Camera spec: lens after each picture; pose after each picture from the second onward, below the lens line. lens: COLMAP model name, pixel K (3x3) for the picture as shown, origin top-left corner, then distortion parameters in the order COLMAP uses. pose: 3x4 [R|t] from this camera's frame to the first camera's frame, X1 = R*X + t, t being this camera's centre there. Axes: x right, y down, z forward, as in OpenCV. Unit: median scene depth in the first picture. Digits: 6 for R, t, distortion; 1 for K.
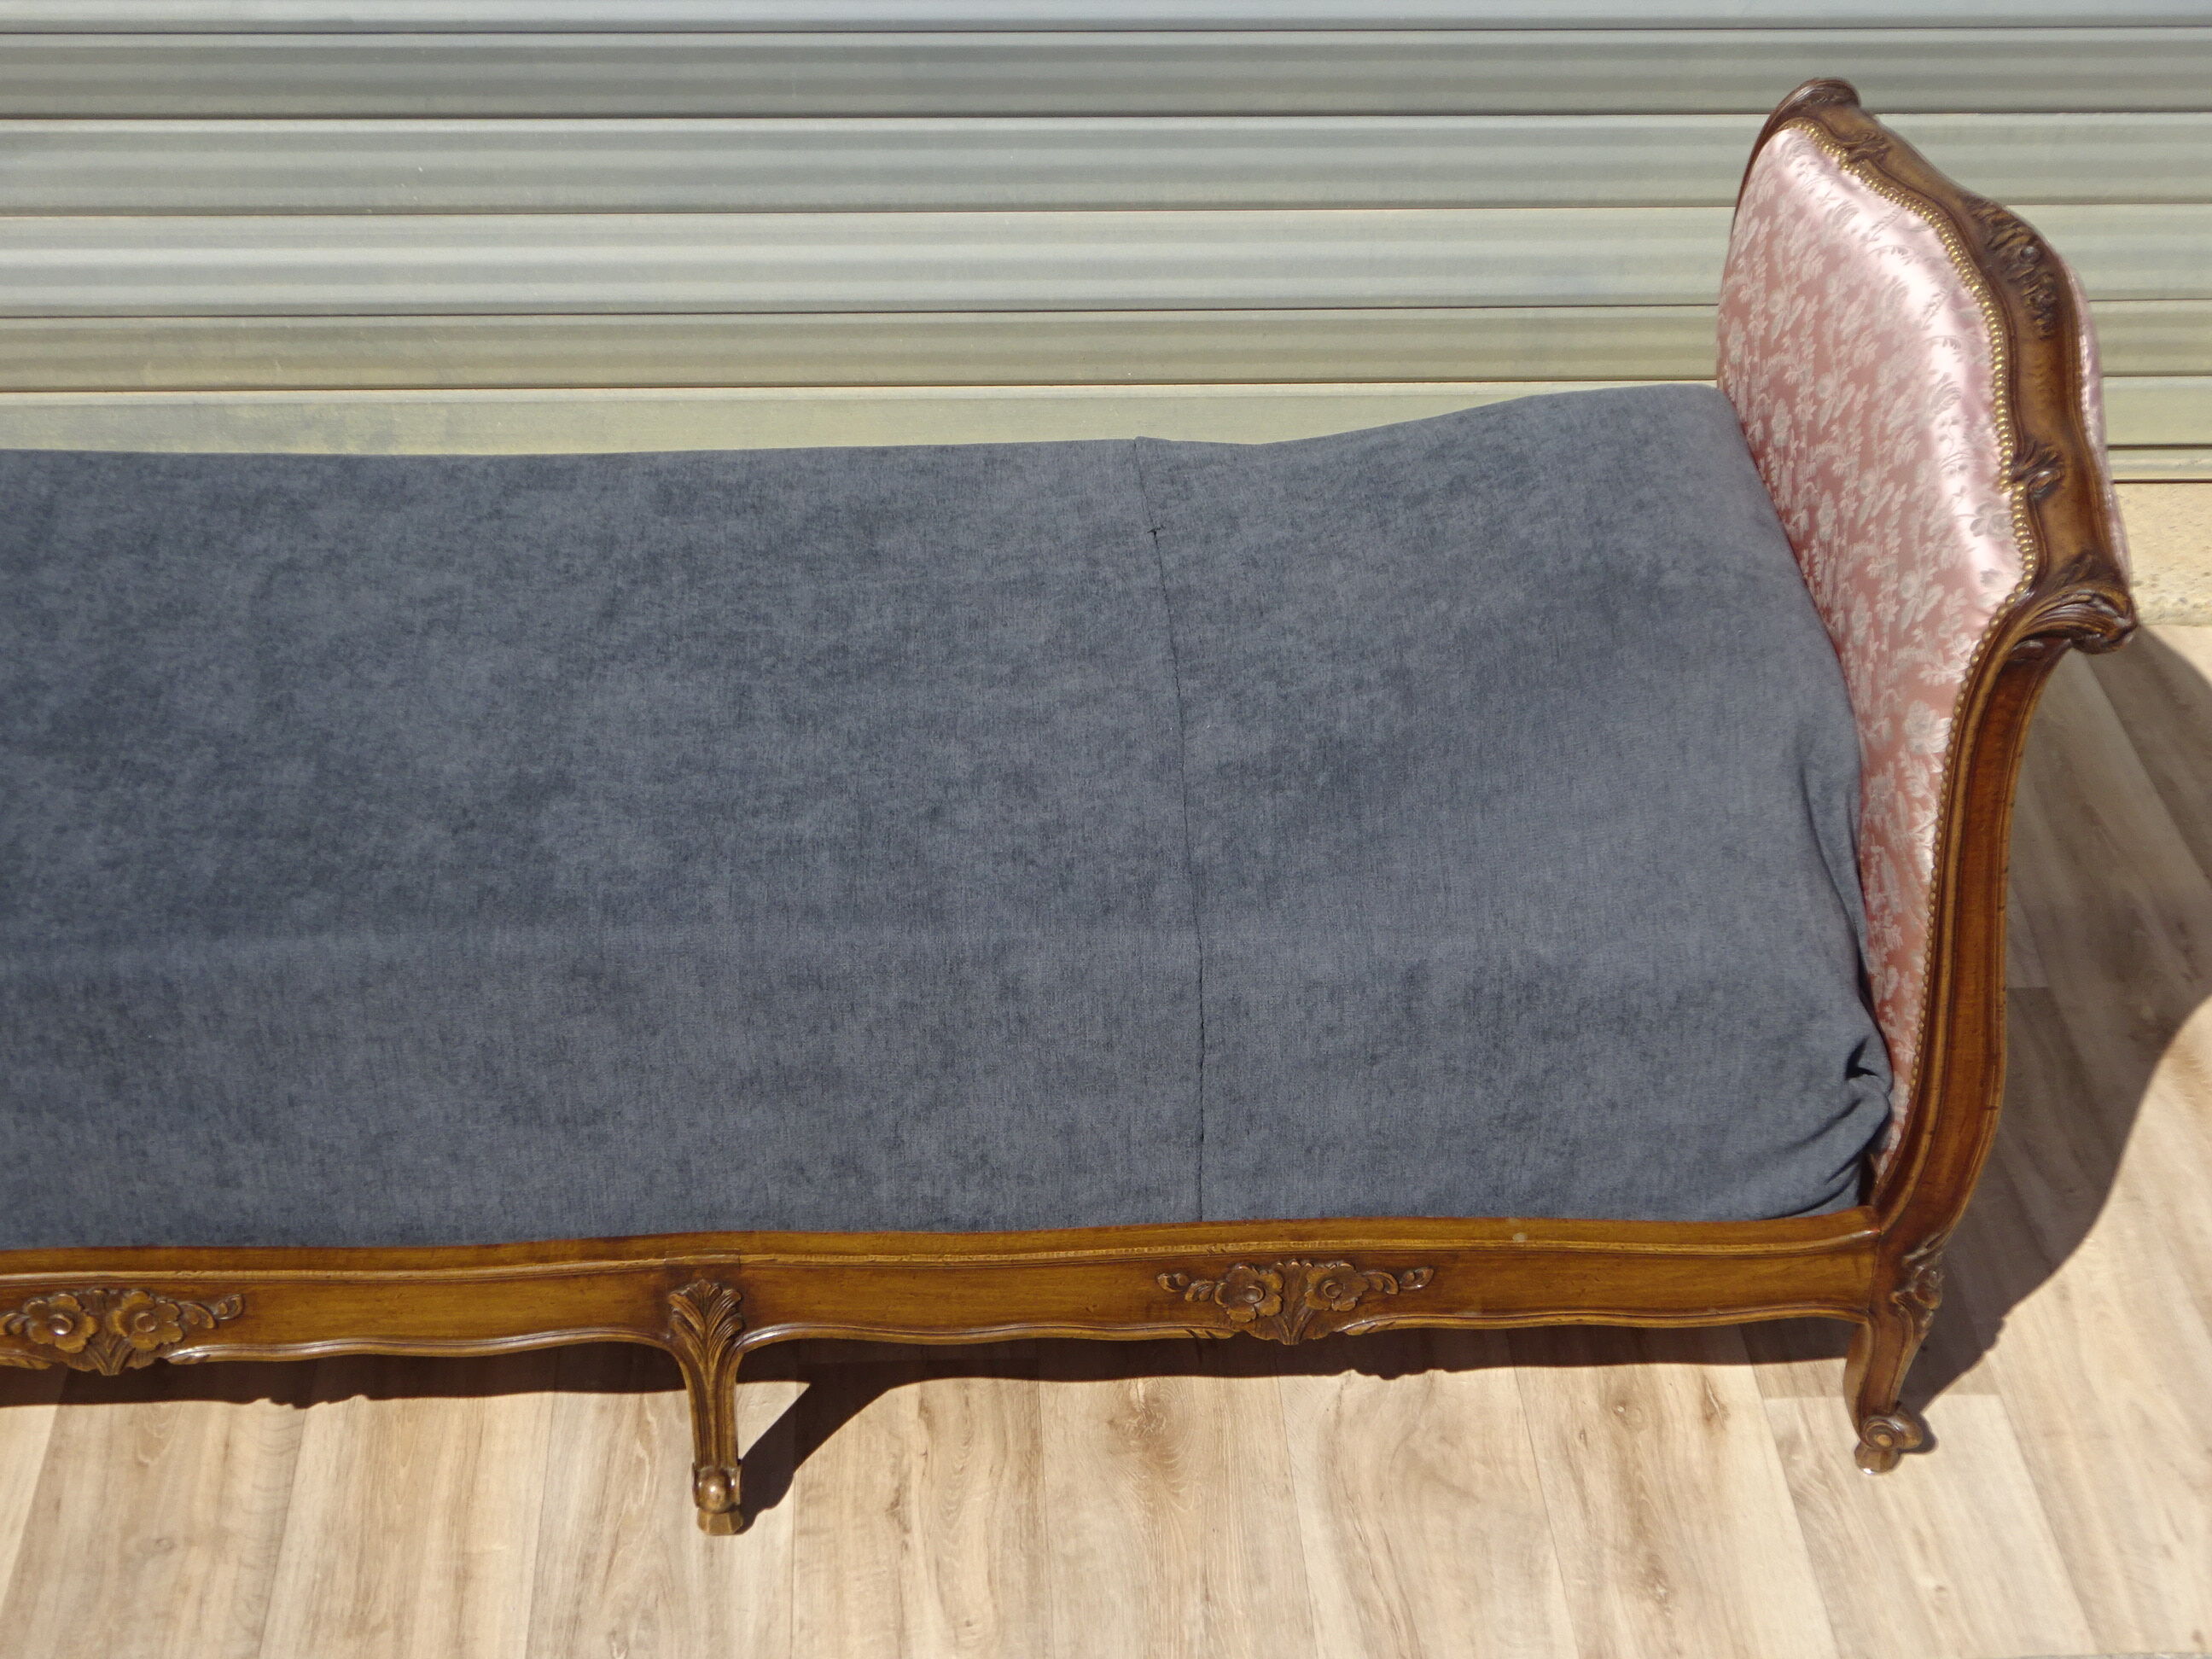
lens RADIAL K [[3510.2, 0, 1104.9], [0, 3510.2, 820.5], [0, 0, 1]] dist [0.017936, 0.000000]
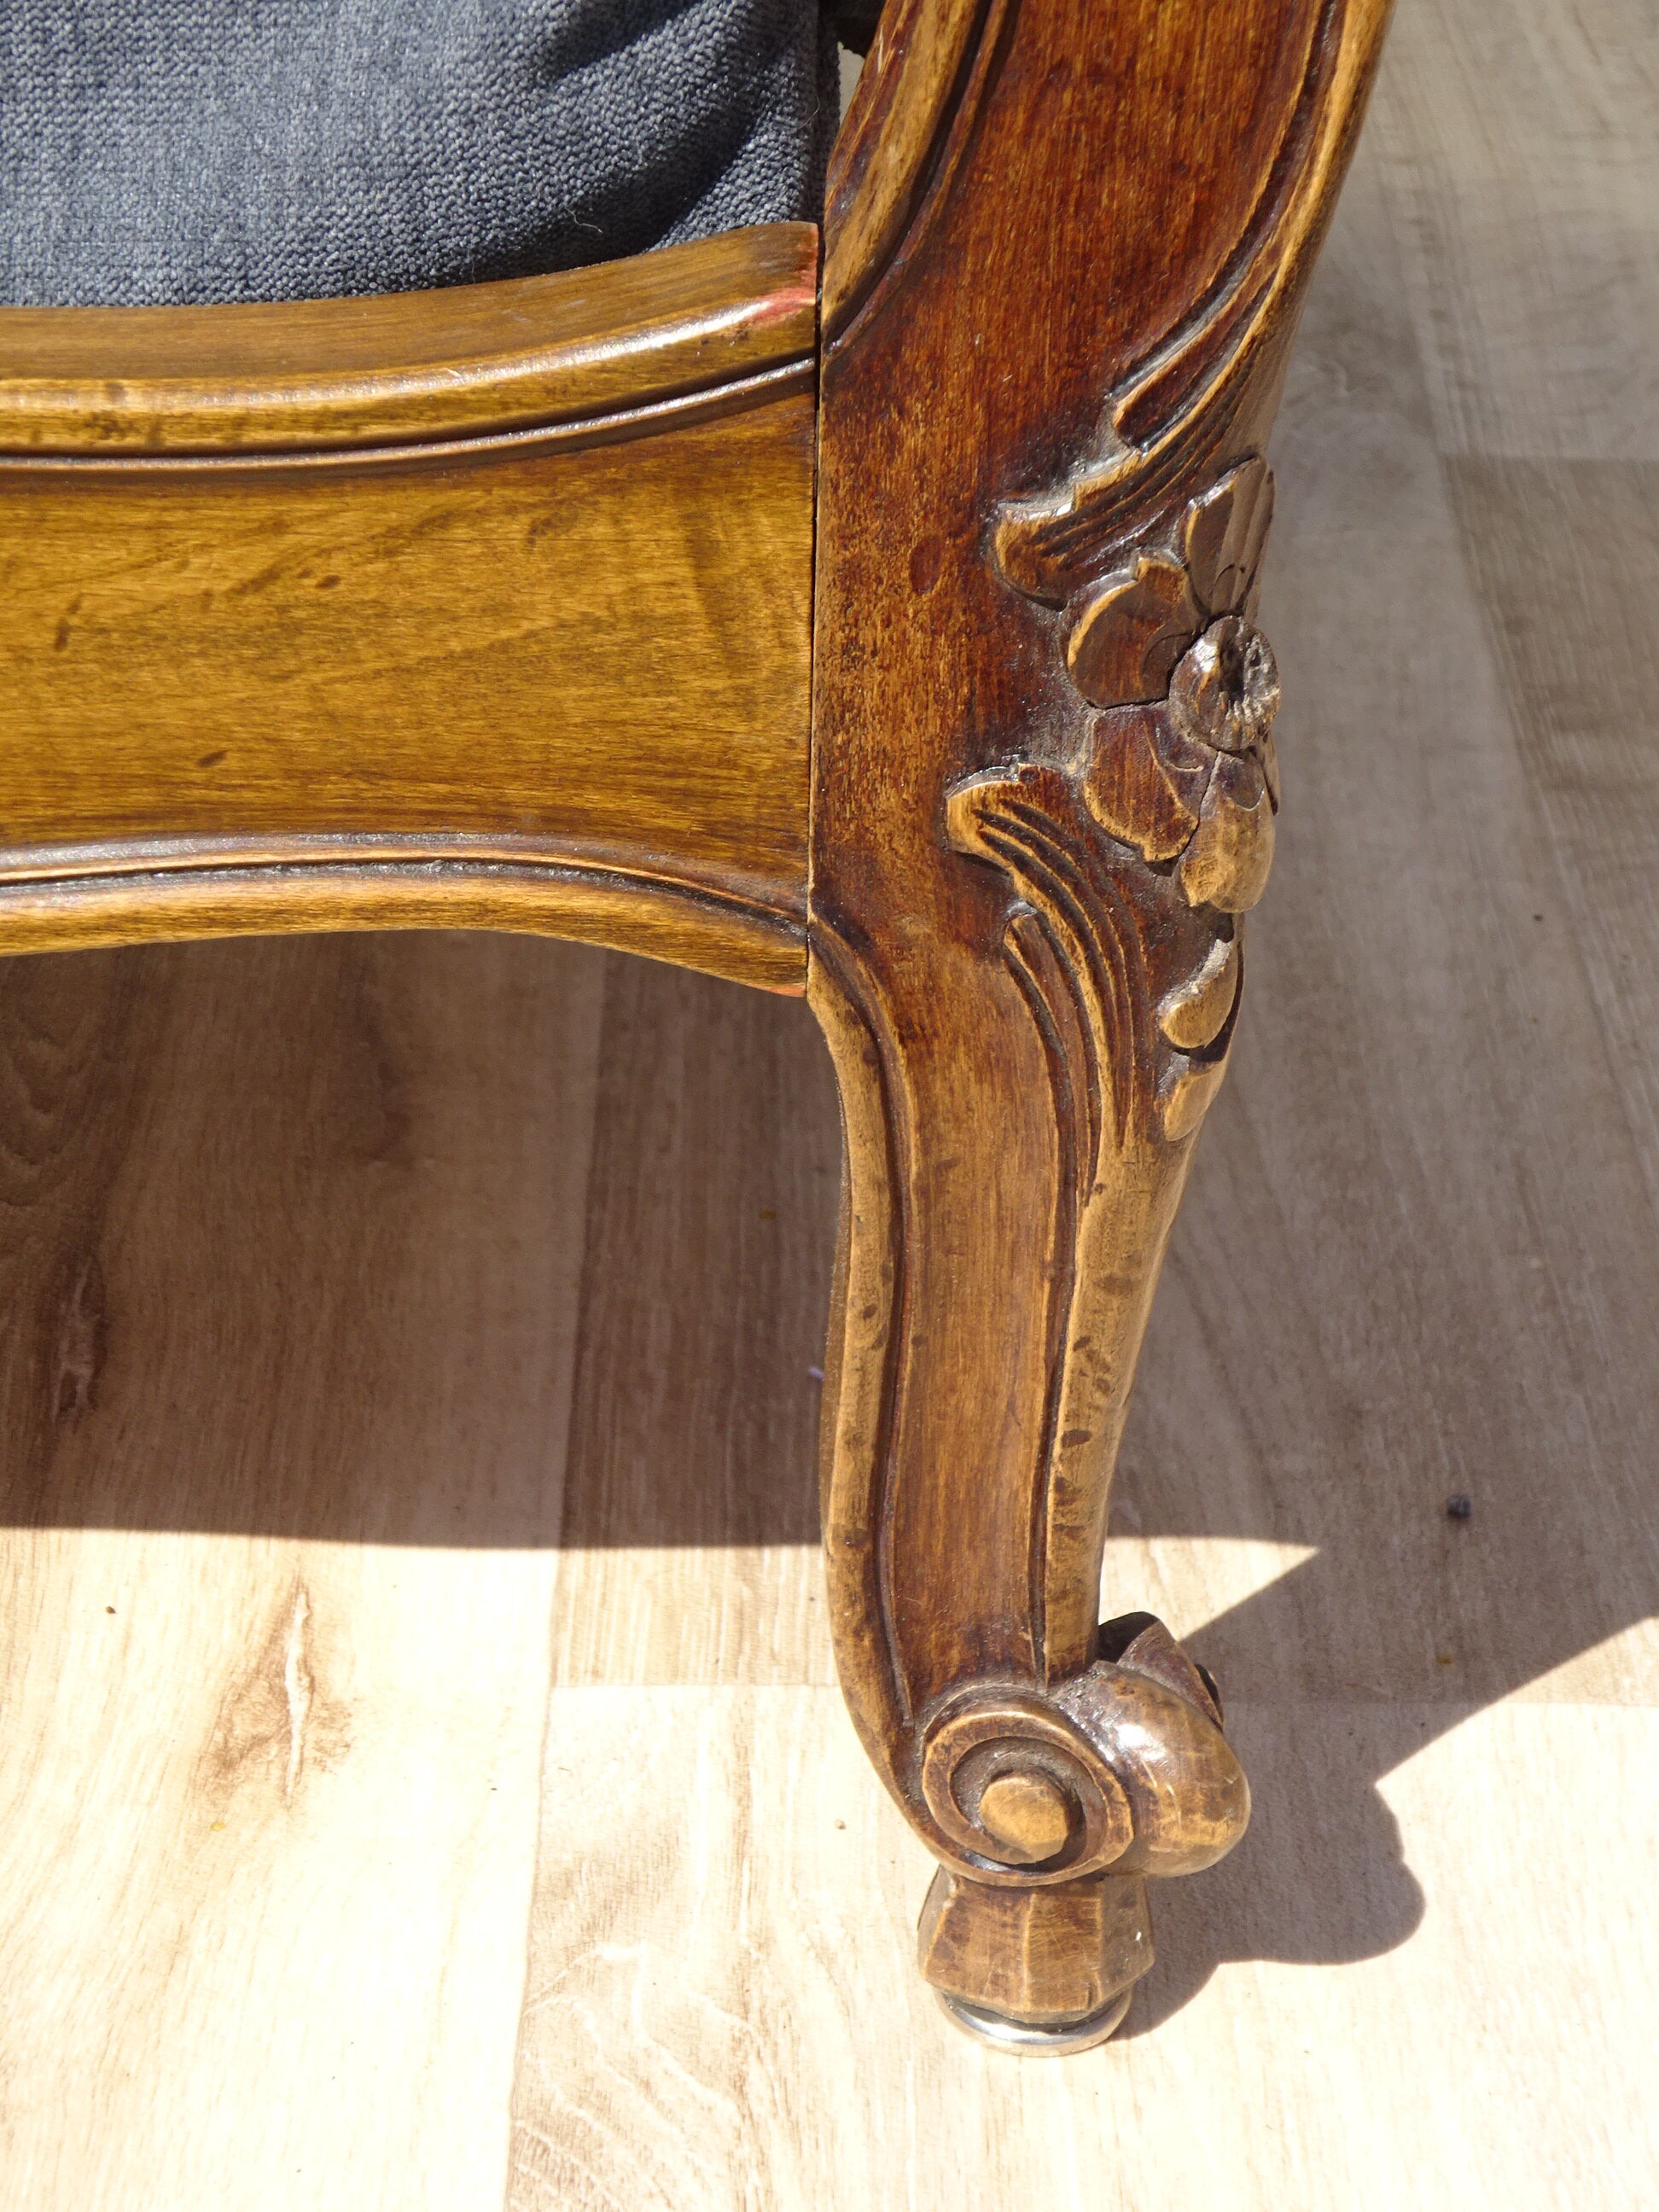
lens RADIAL K [[5473.8, 0, 820.4], [0, 5473.8, 1100.6], [0, 0, 1]] dist [-0.035205, 0.000000]
pose [[0.999079, 0.026331, -0.033878, 0.221944], [-0.029504, 0.994862, -0.096842, 0.169504], [0.031154, 0.097752, 0.994723, 0.737648]]
